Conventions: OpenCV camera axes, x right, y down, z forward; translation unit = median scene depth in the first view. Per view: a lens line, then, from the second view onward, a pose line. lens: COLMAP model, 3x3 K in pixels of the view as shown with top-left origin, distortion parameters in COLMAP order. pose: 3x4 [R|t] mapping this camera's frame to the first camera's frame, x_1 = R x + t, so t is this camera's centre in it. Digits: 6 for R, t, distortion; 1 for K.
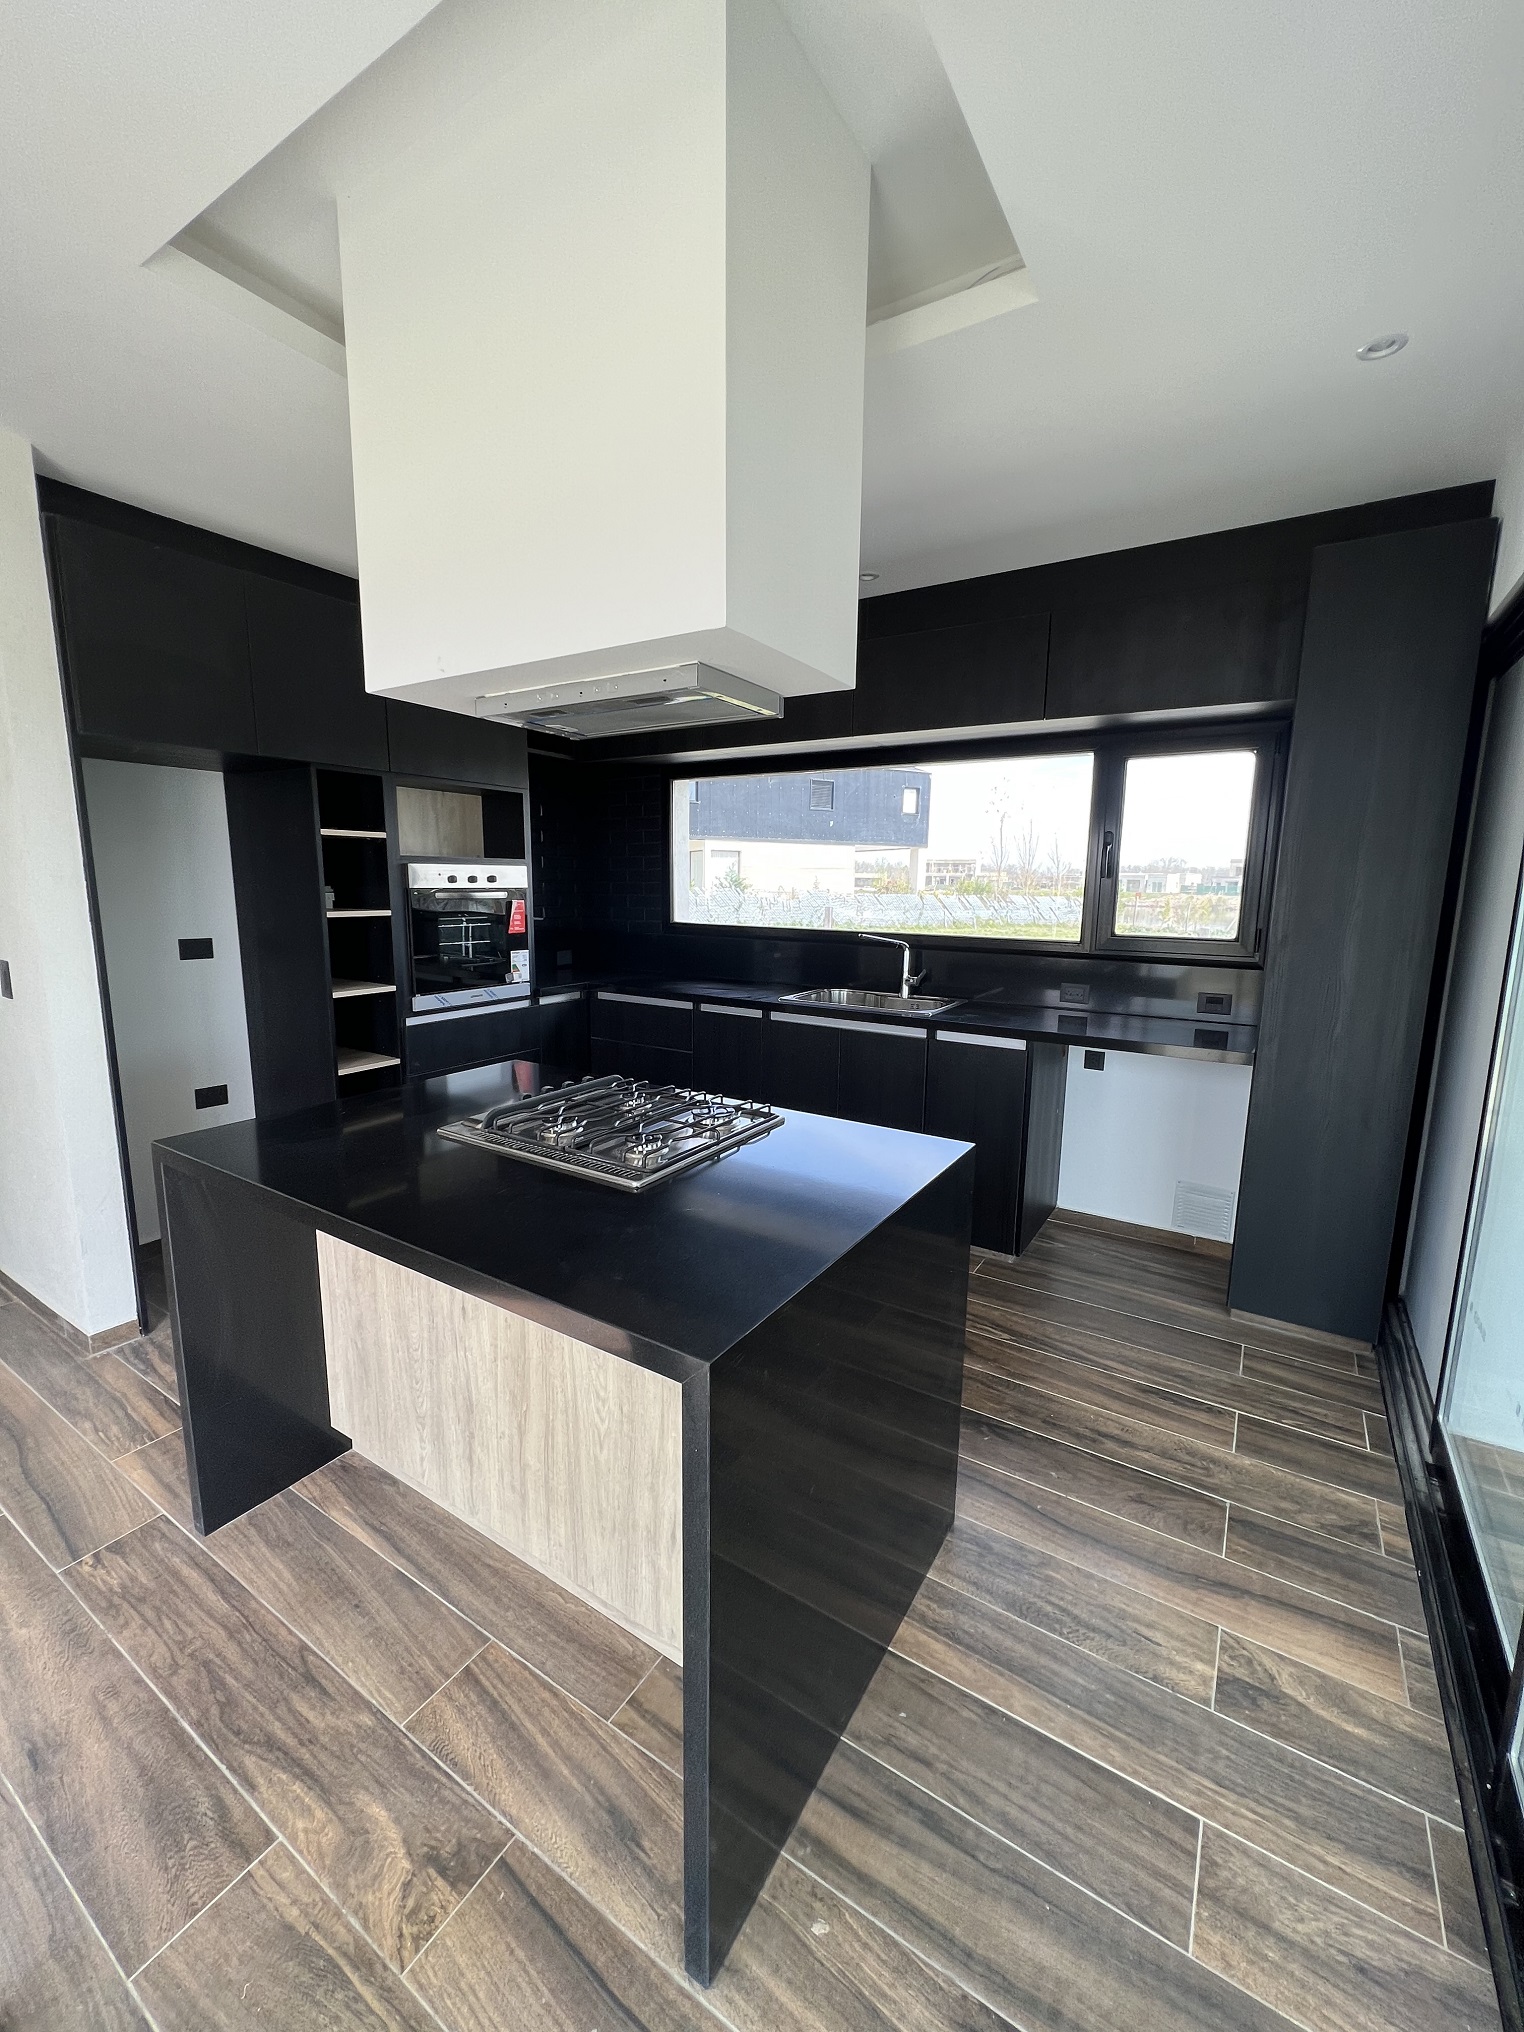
lens RADIAL K [[814.4, 0, 769.9], [0, 814.4, 1014.5], [0, 0, 1]] dist [-0.003610, 0.000657]
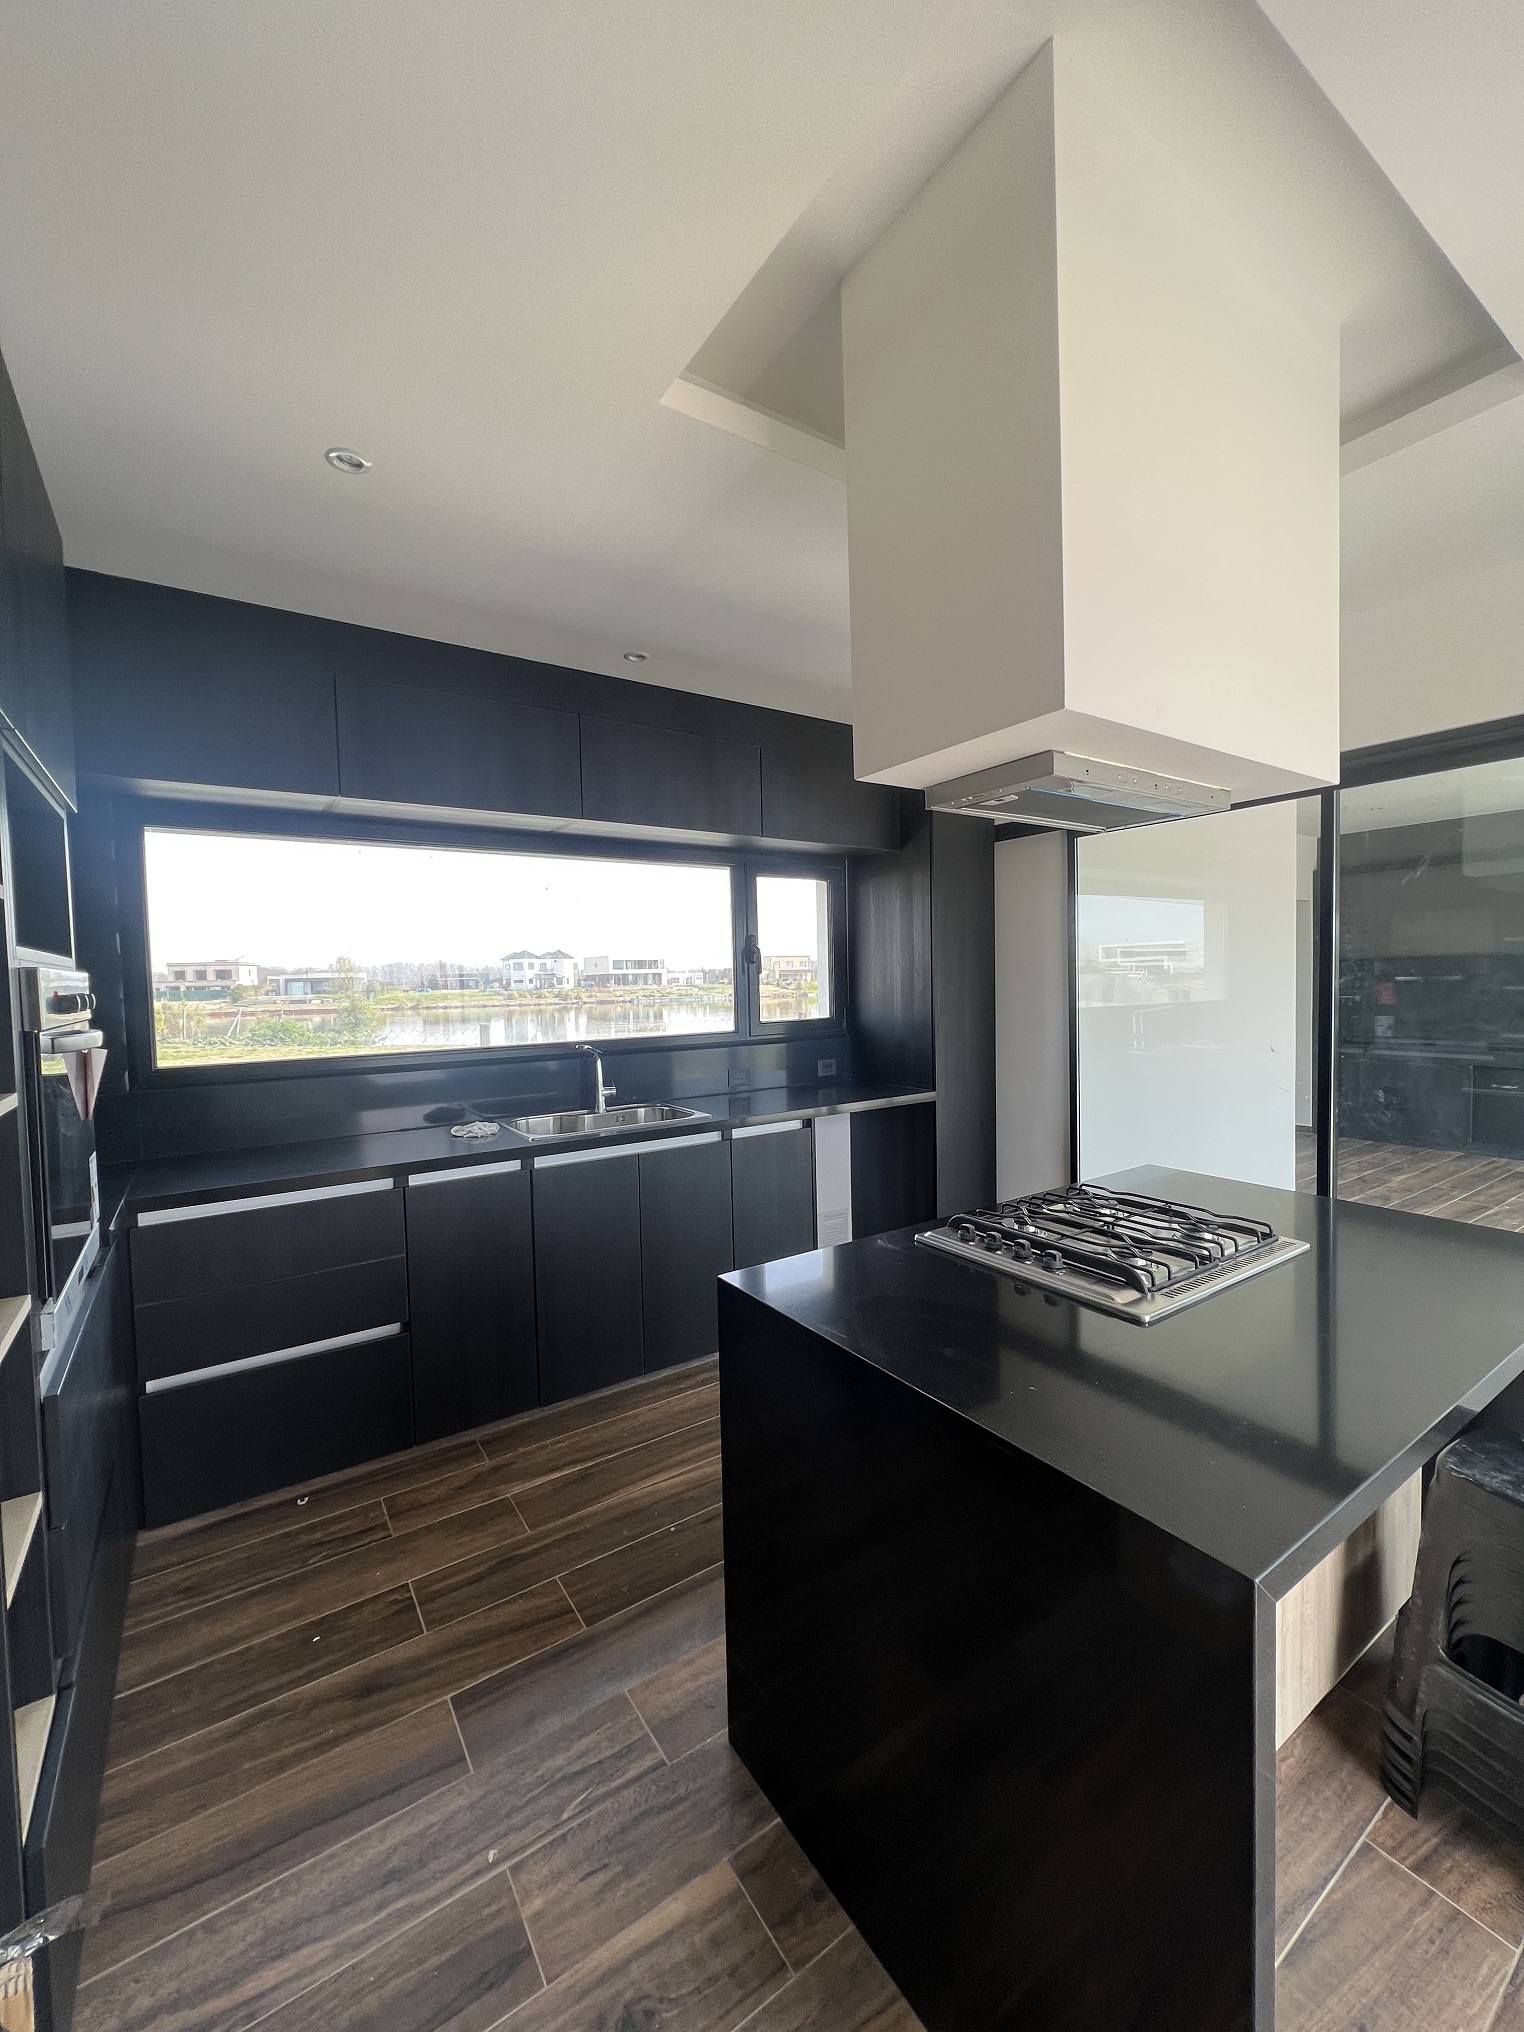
lens RADIAL K [[814.4, 0, 769.9], [0, 814.4, 1014.5], [0, 0, 1]] dist [-0.003610, 0.000657]
pose [[0.398662, -0.061819, 0.915012, -0.801945], [0.177748, 0.984015, -0.010962, -0.117937], [-0.899708, 0.167012, 0.403278, 0.648943]]
